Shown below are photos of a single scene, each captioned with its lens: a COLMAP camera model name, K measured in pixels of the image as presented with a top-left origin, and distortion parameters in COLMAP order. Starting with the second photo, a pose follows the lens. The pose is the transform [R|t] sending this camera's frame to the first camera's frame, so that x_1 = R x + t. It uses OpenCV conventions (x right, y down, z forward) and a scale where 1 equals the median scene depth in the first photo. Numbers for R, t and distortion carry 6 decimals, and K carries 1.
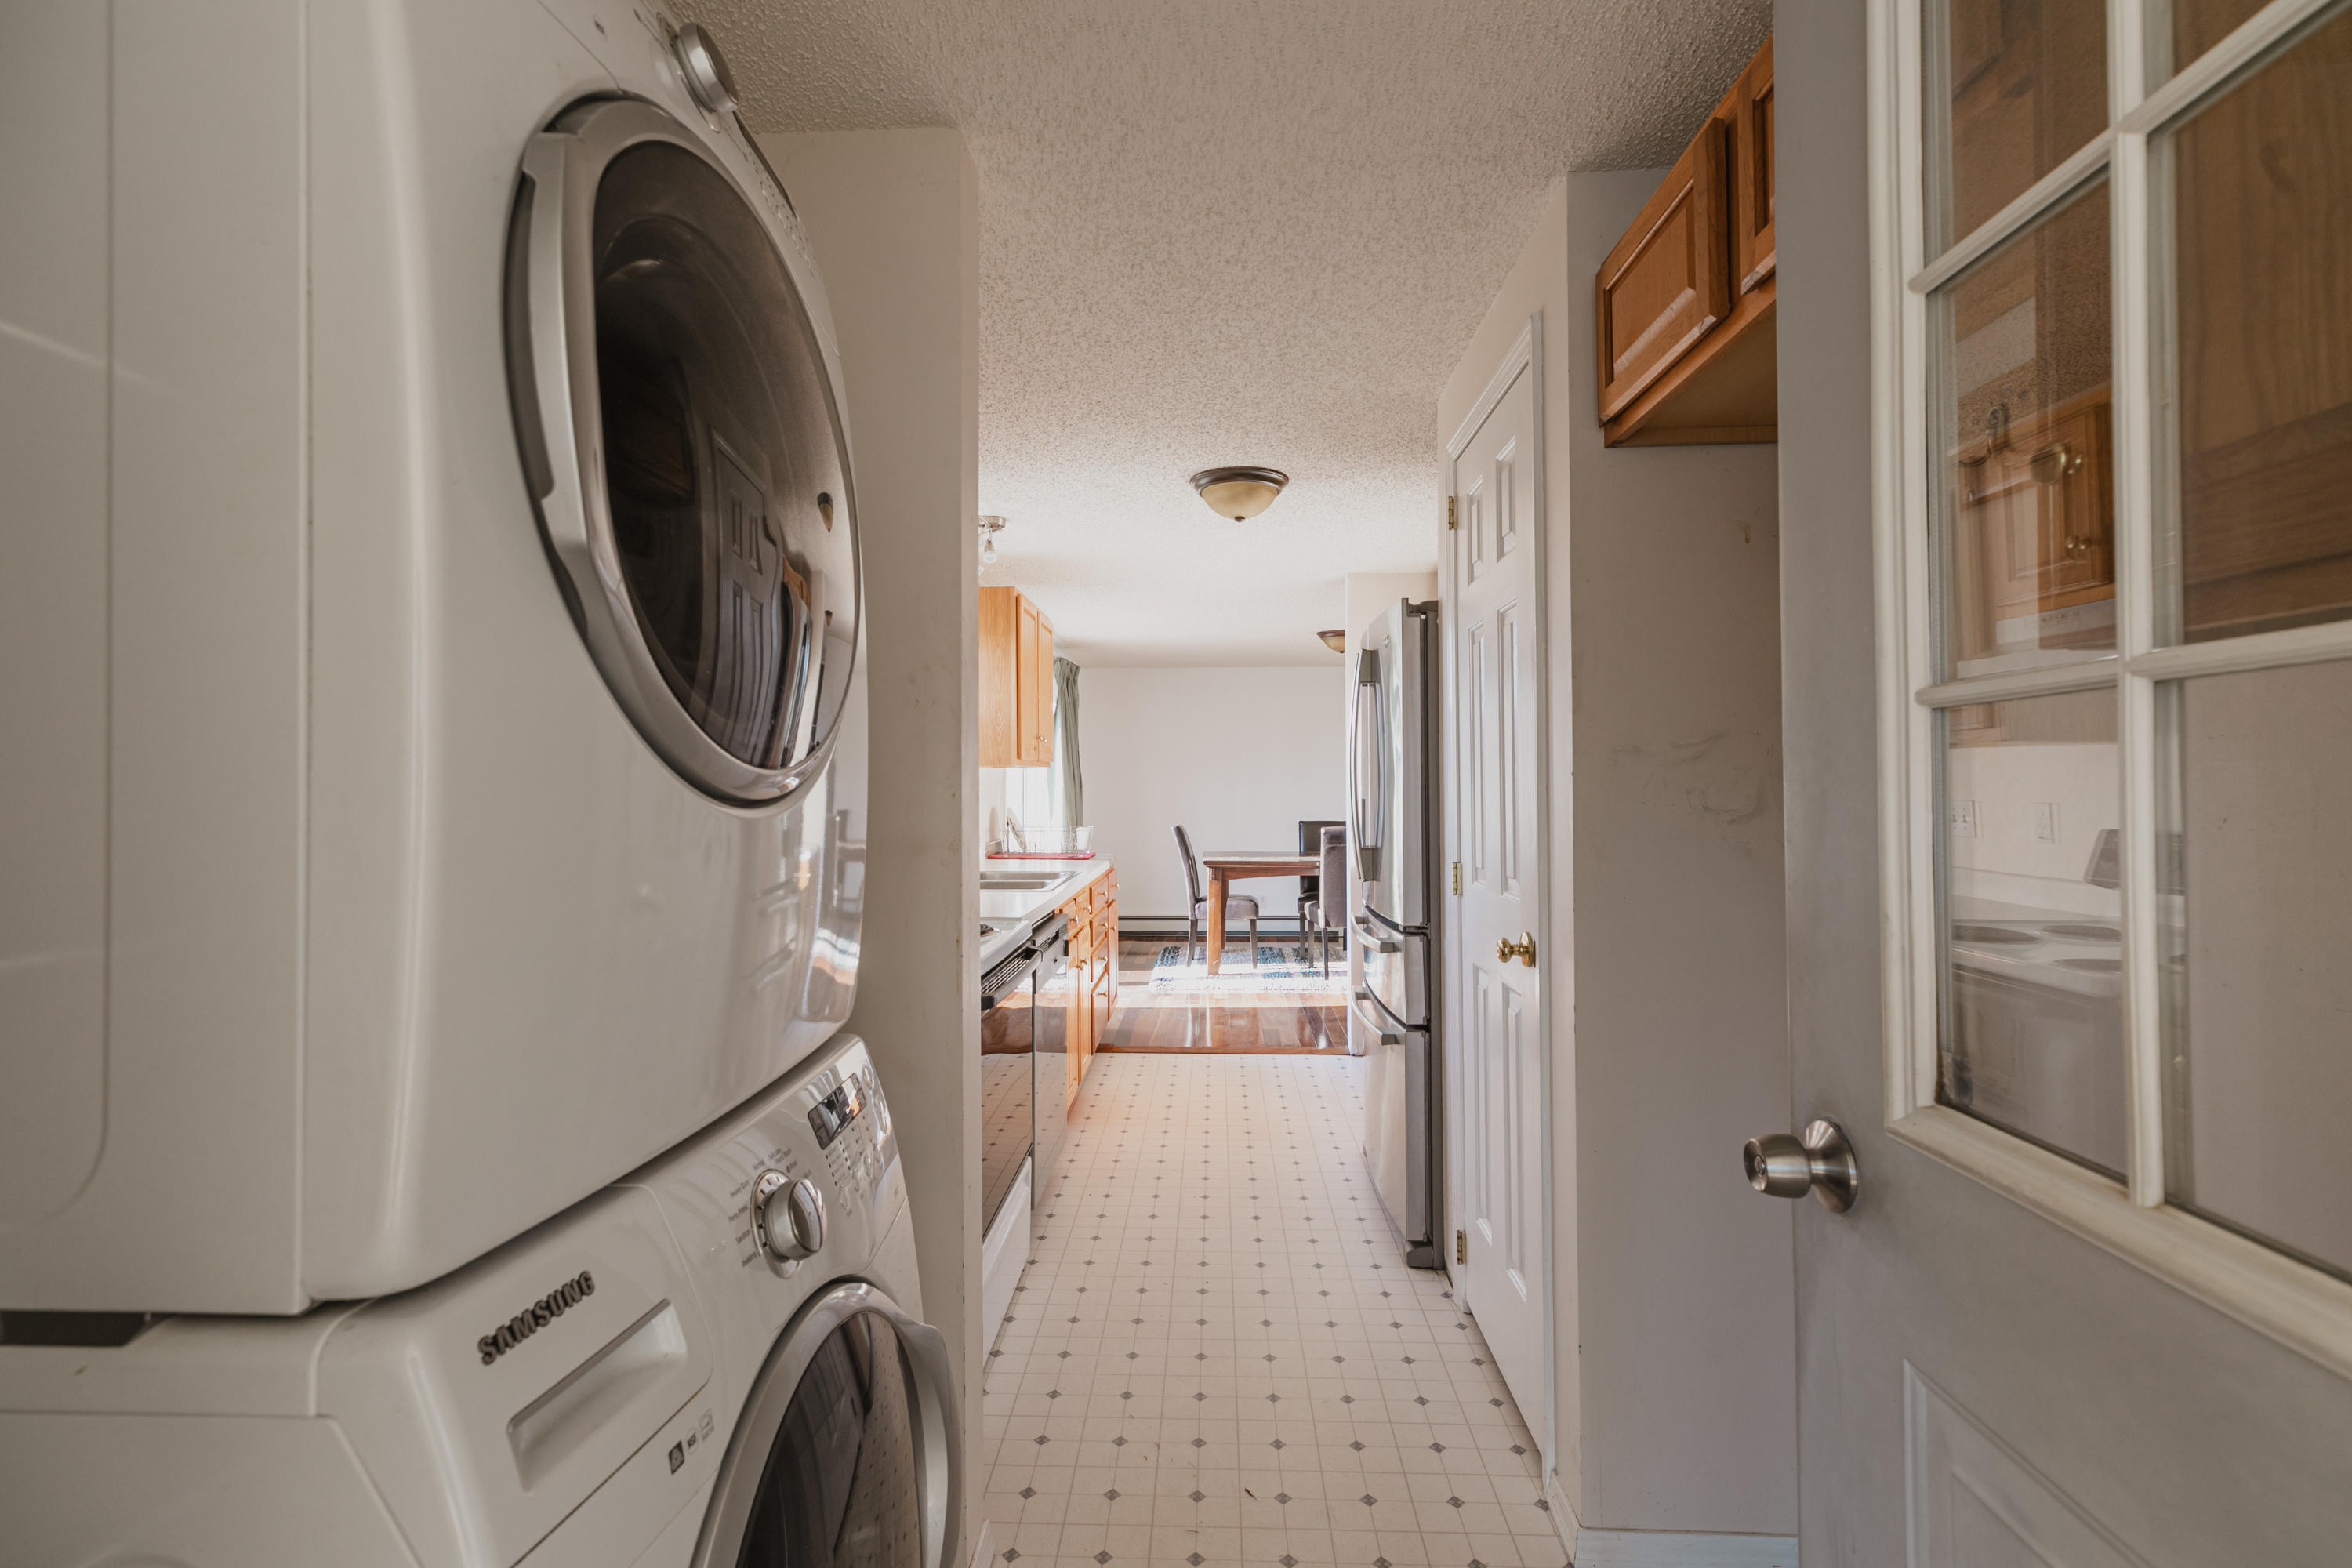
lens RADIAL K [[1081.8, 0, 1173.5], [0, 1081.8, 783.3], [0, 0, 1]] dist [-0.020287, 0.001340]
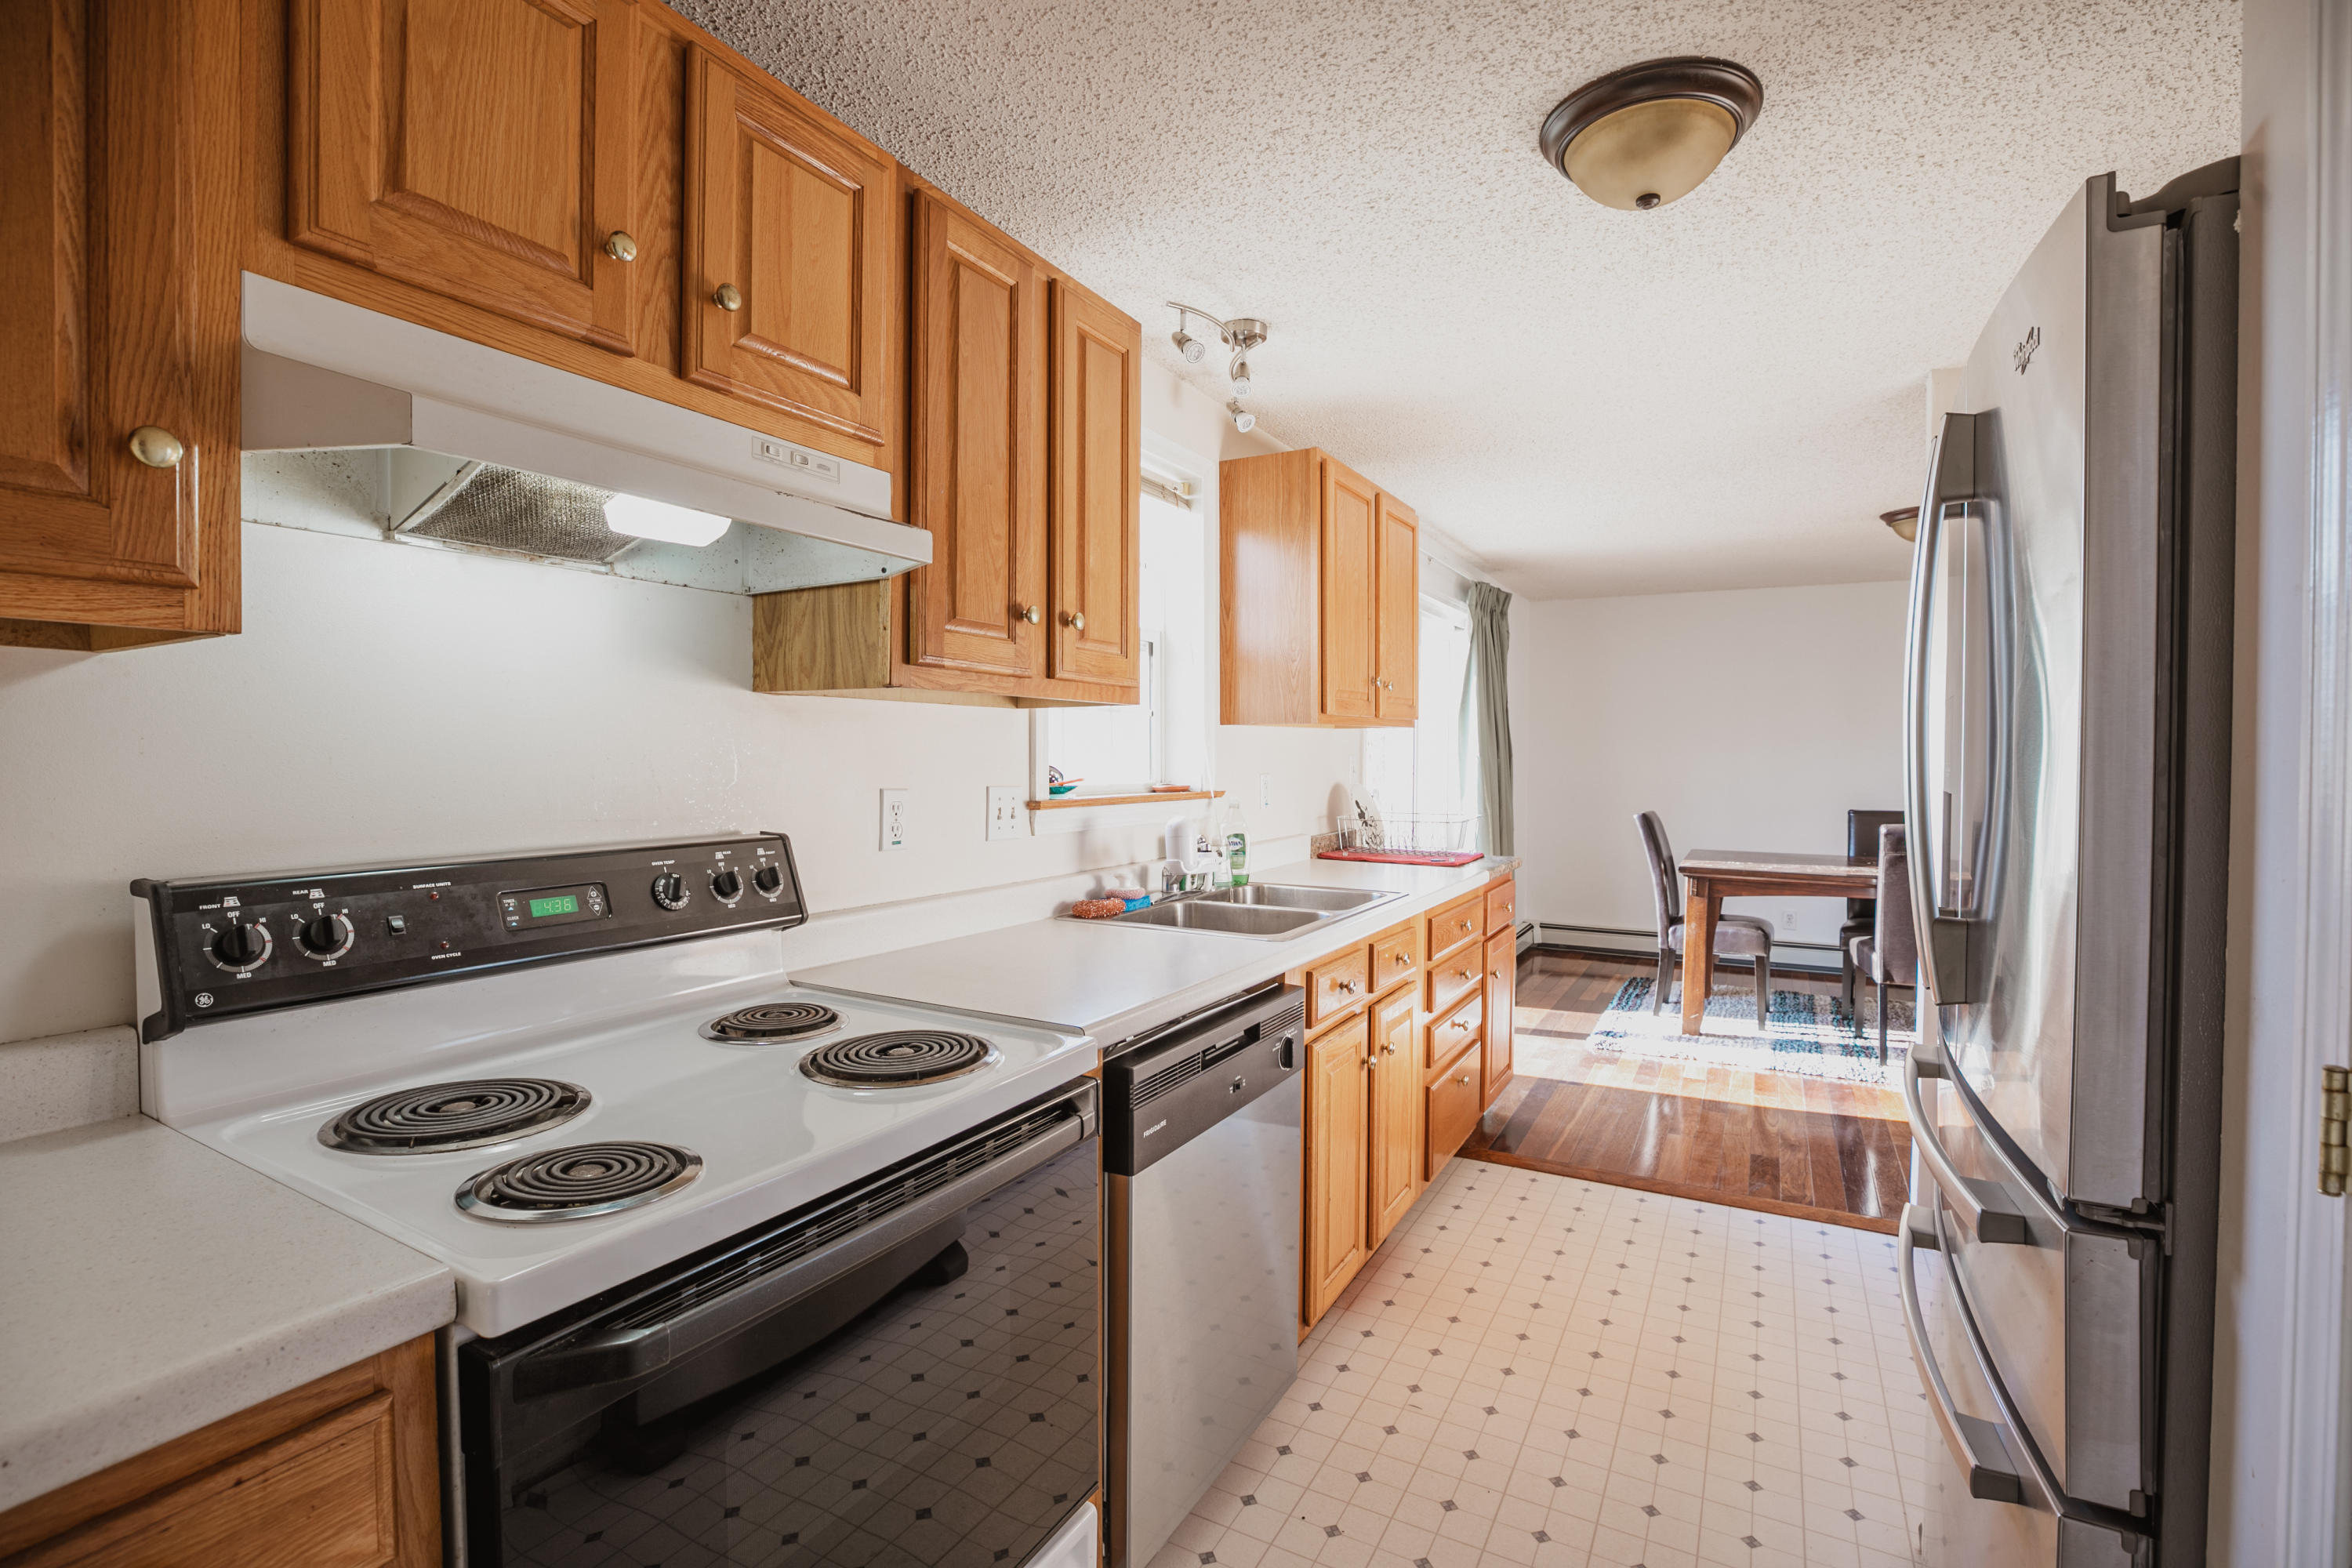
lens RADIAL K [[1081.8, 0, 1188.6], [0, 1081.8, 769.8], [0, 0, 1]] dist [-0.020287, 0.001340]
pose [[0.897955, 0.019425, -0.439658, 0.047154], [-0.011318, 0.999714, 0.021053, -0.000773], [0.439942, -0.013929, 0.897918, 0.247688]]
